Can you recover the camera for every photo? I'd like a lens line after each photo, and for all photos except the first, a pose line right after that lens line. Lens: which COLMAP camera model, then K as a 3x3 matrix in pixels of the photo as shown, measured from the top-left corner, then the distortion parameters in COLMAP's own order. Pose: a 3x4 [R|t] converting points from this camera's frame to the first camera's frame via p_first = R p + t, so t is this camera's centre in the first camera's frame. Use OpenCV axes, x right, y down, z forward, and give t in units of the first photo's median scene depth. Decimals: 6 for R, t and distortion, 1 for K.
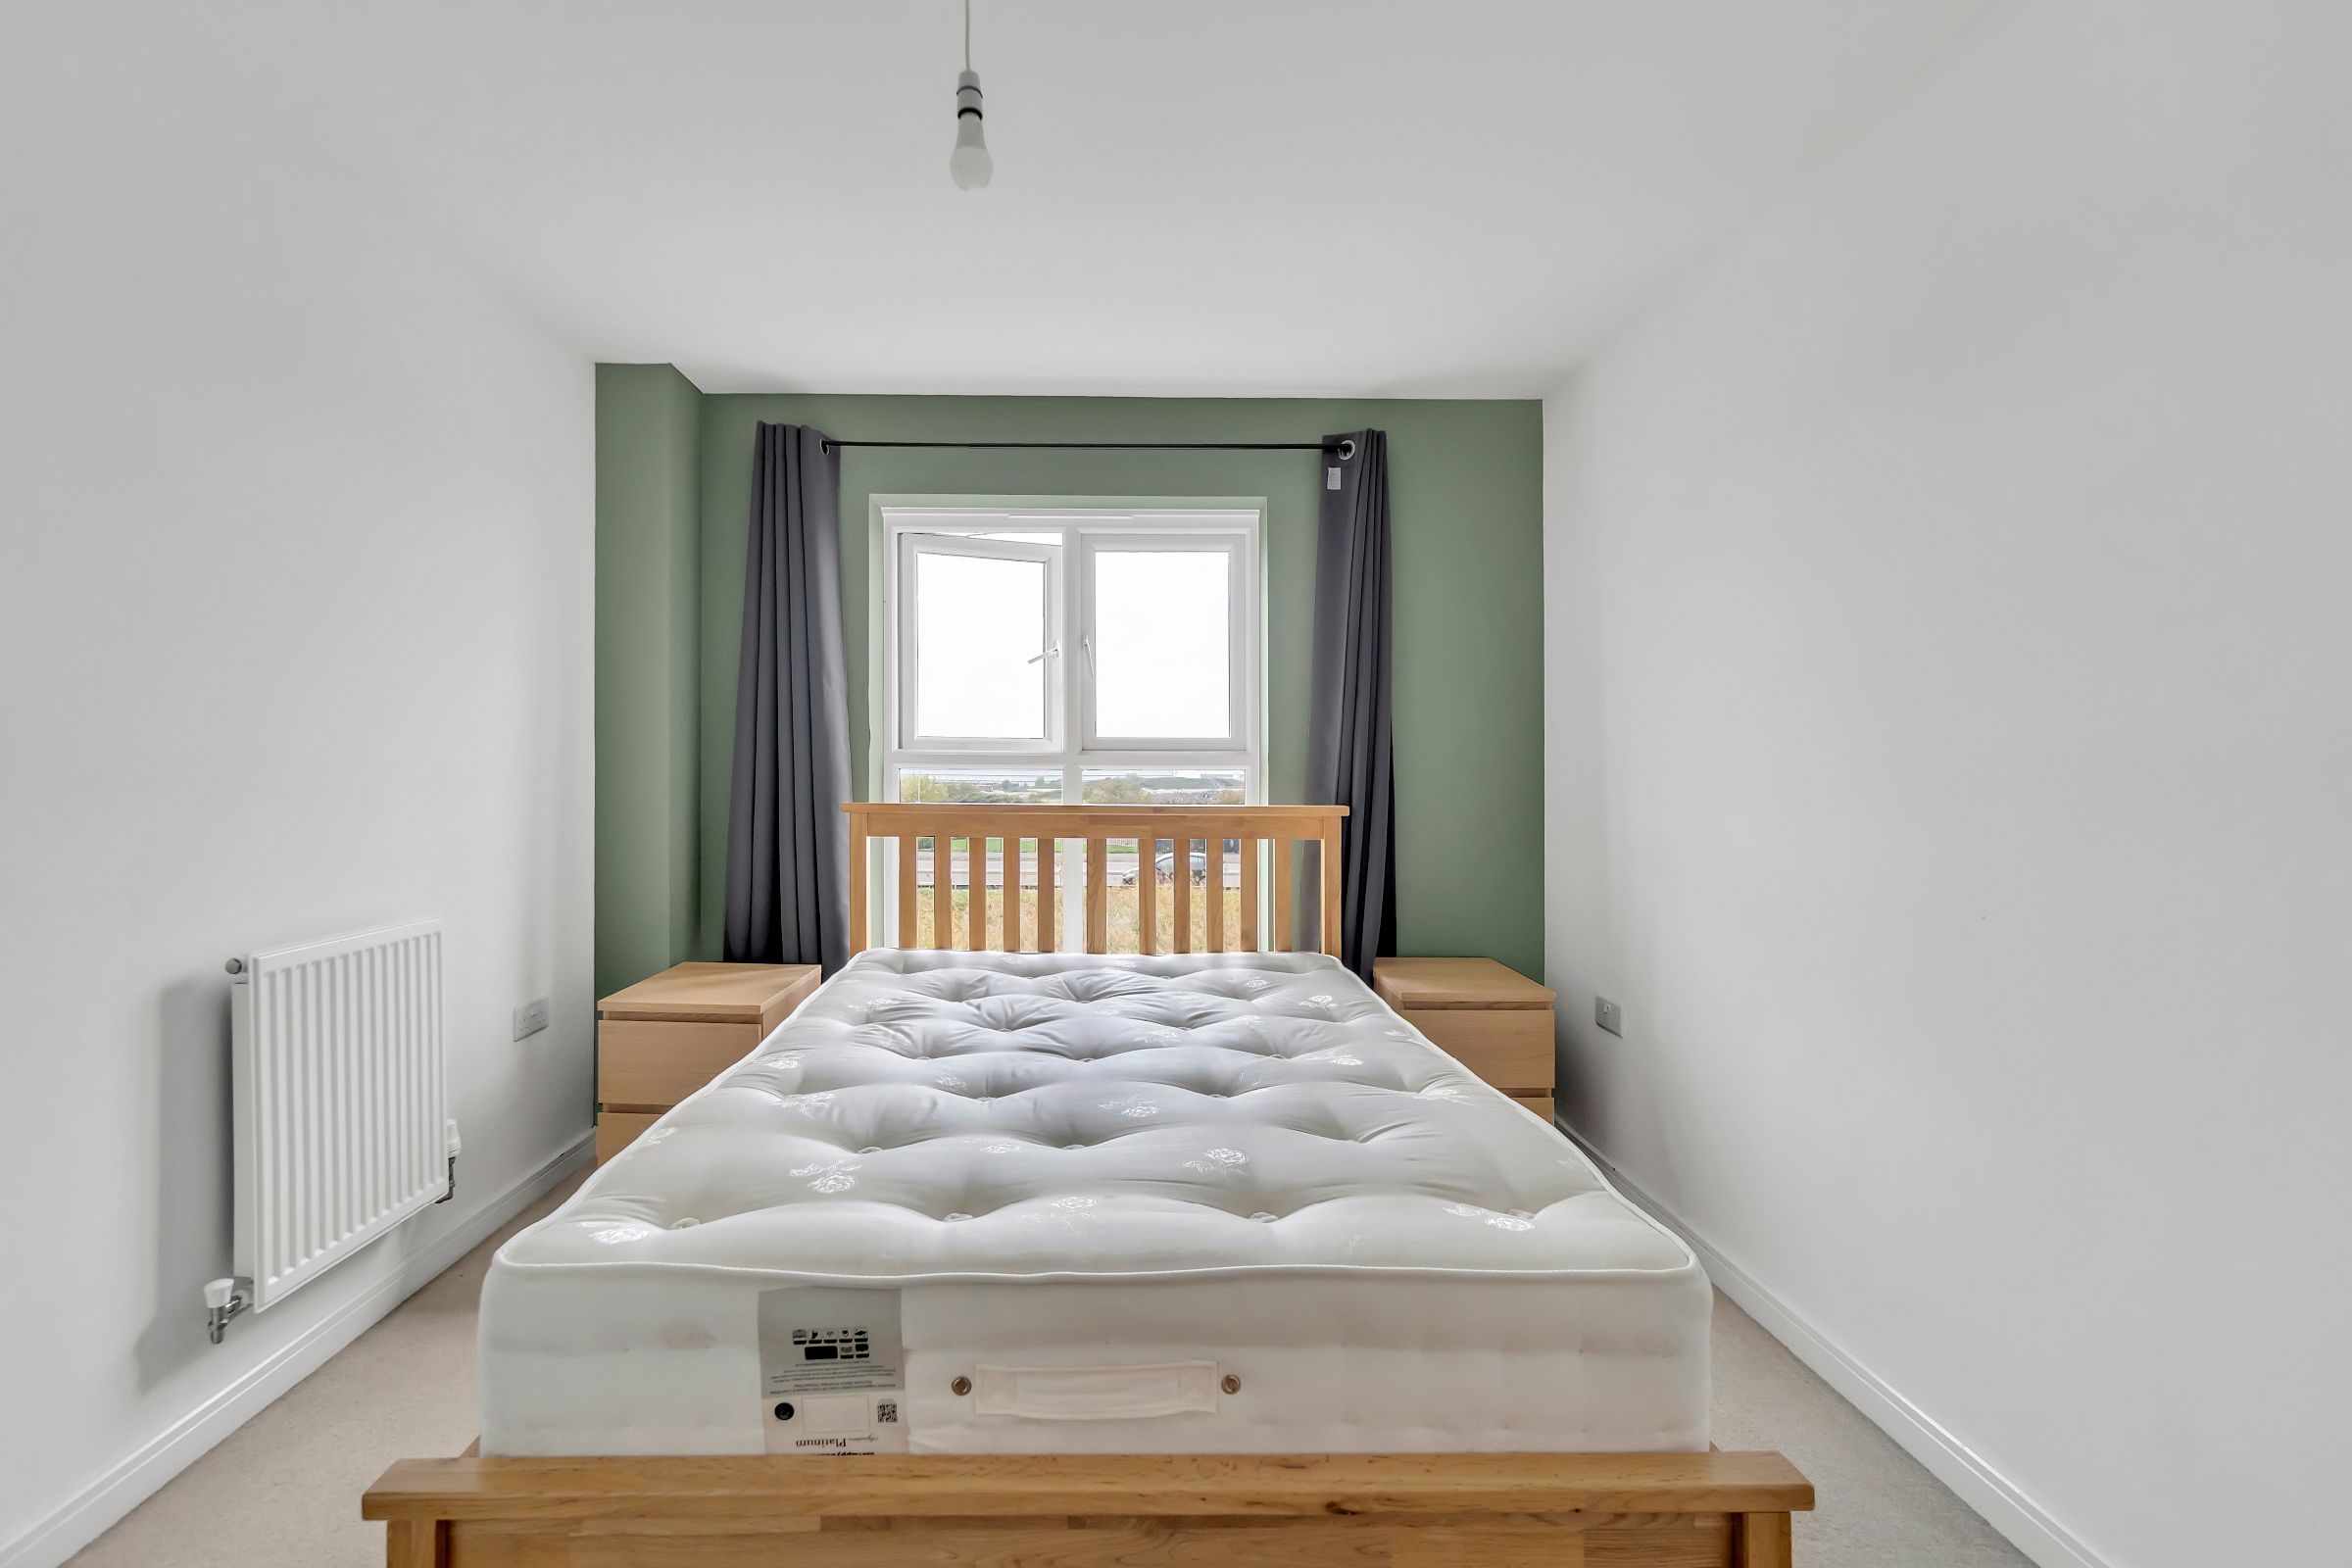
lens RADIAL K [[1025.3, 0, 1166.2], [0, 1025.3, 774.3], [0, 0, 1]] dist [-0.020986, -0.000284]
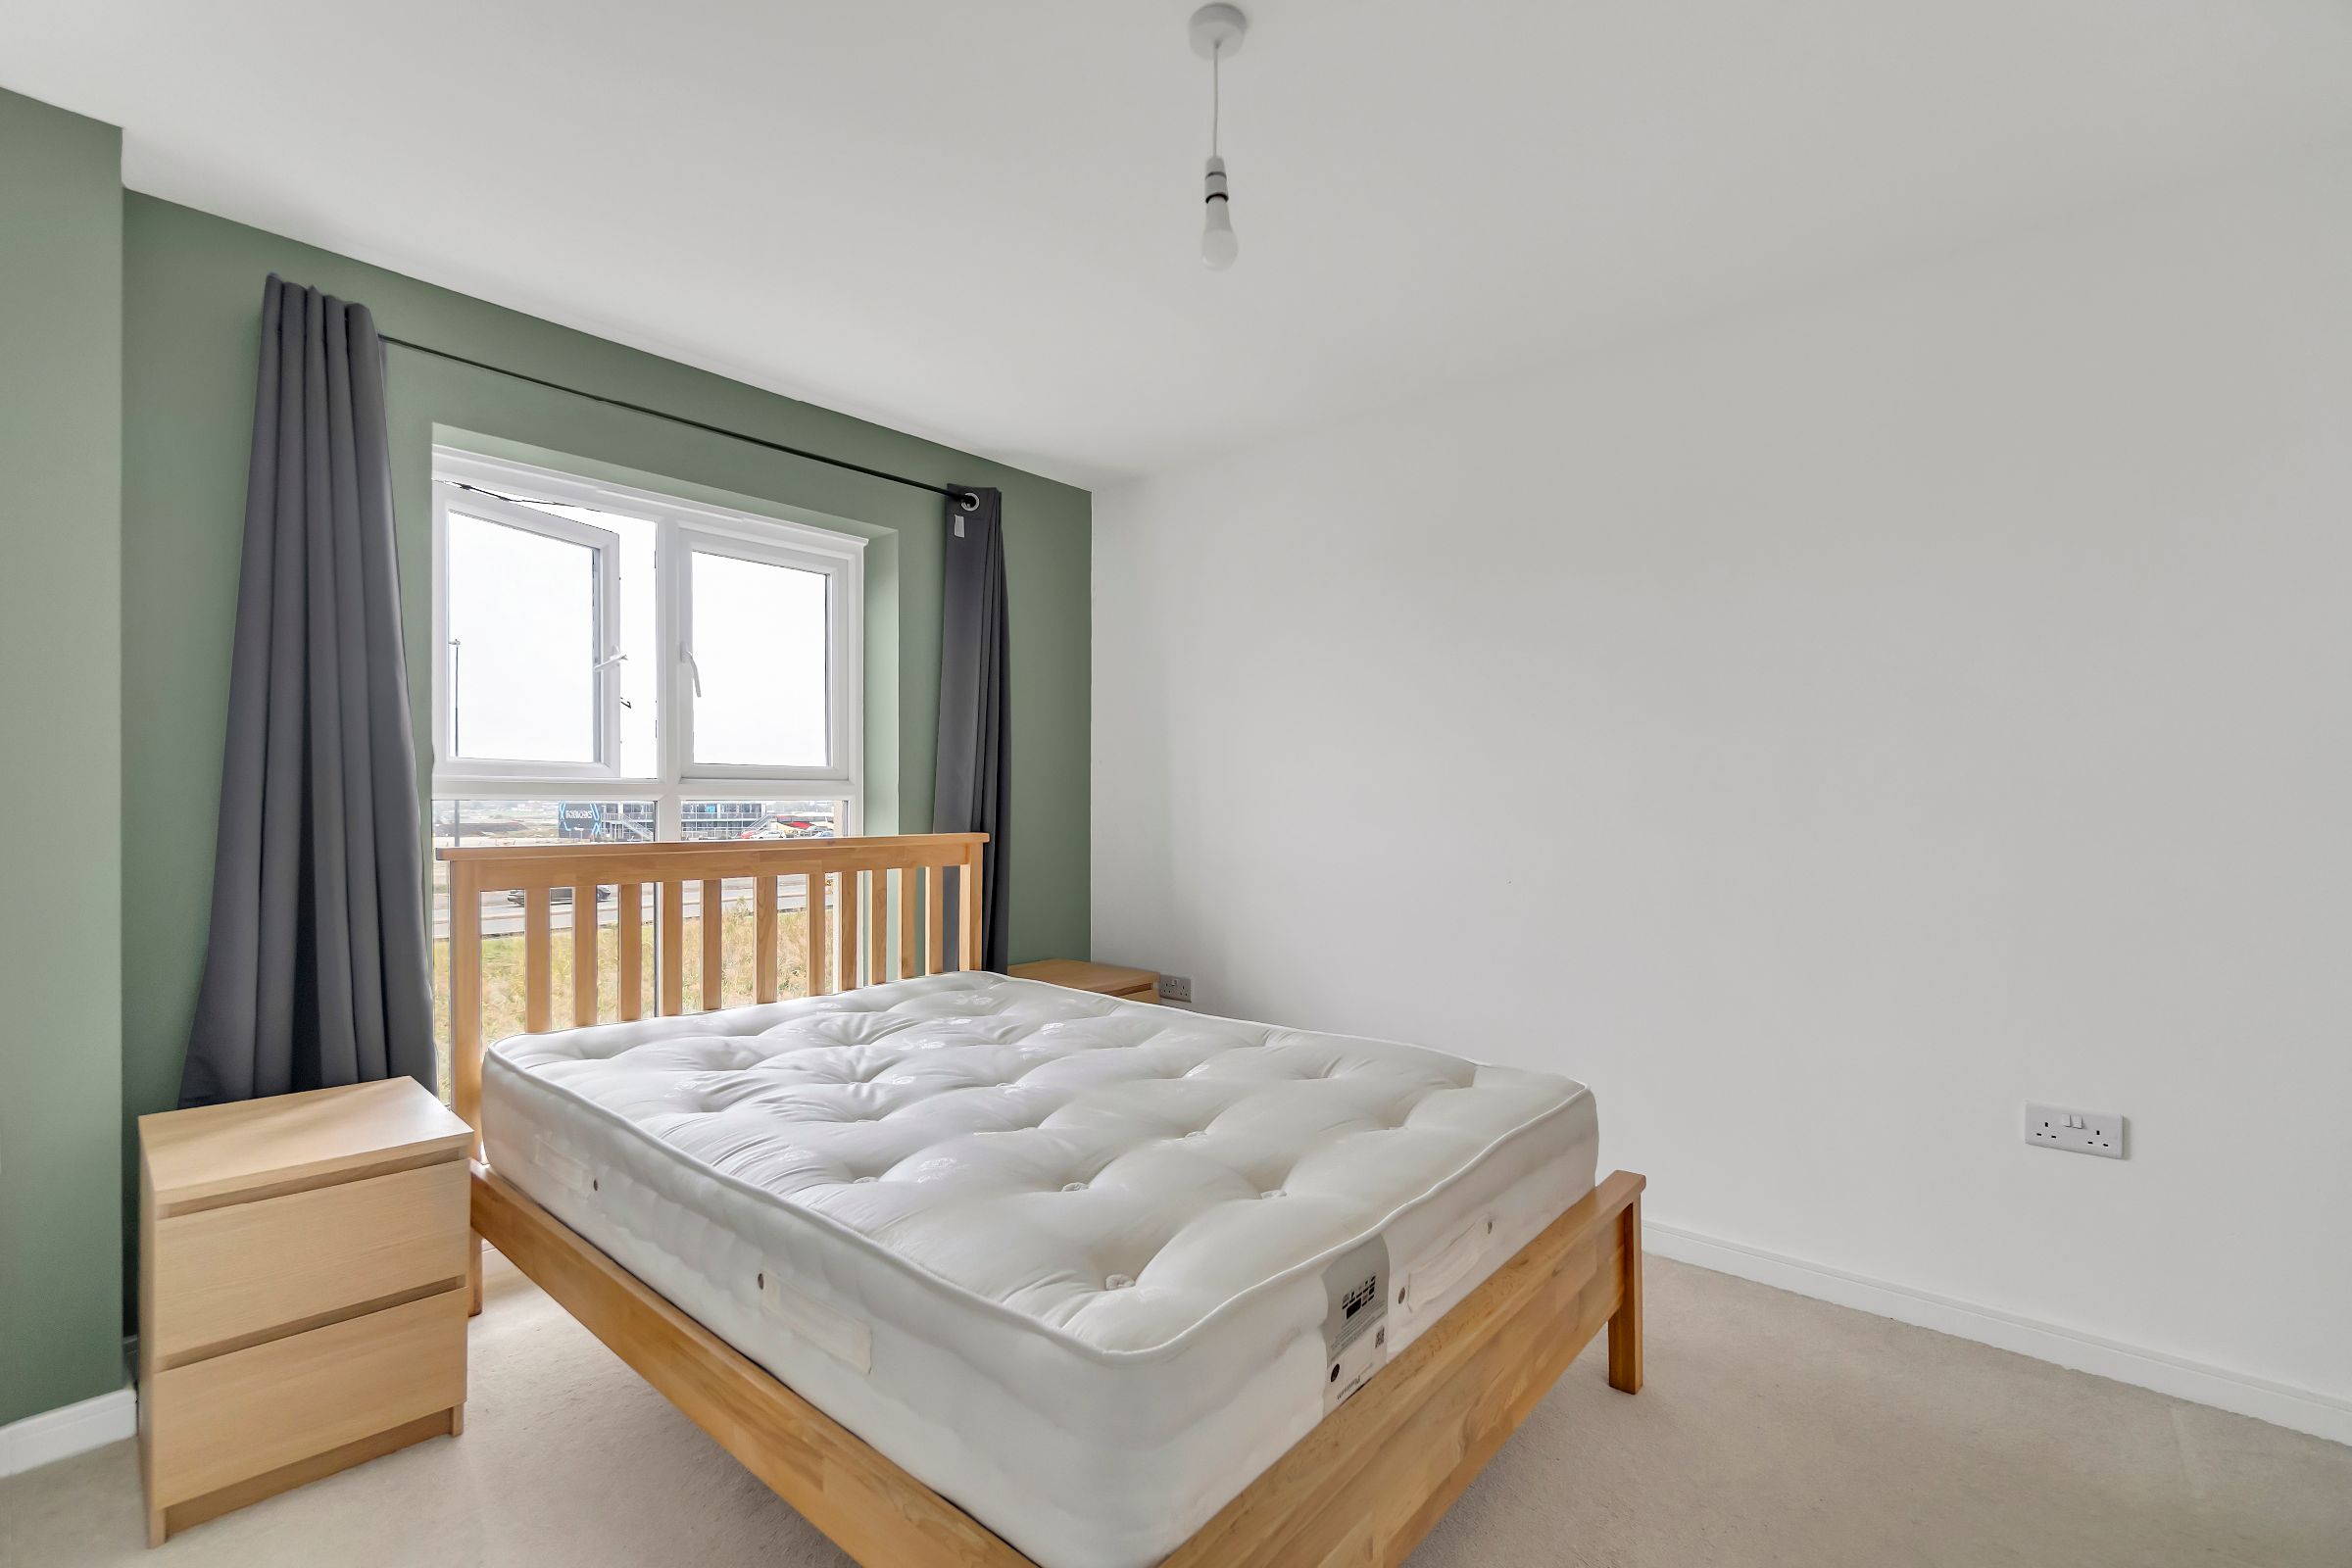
lens RADIAL K [[1025.3, 0, 1116.8], [0, 1025.3, 815.4], [0, 0, 1]] dist [-0.020986, -0.000284]
pose [[0.676593, -0.015376, 0.736197, -0.511929], [0.006414, 0.999867, 0.014988, -0.002967], [-0.736329, -0.005419, 0.676602, 0.157293]]
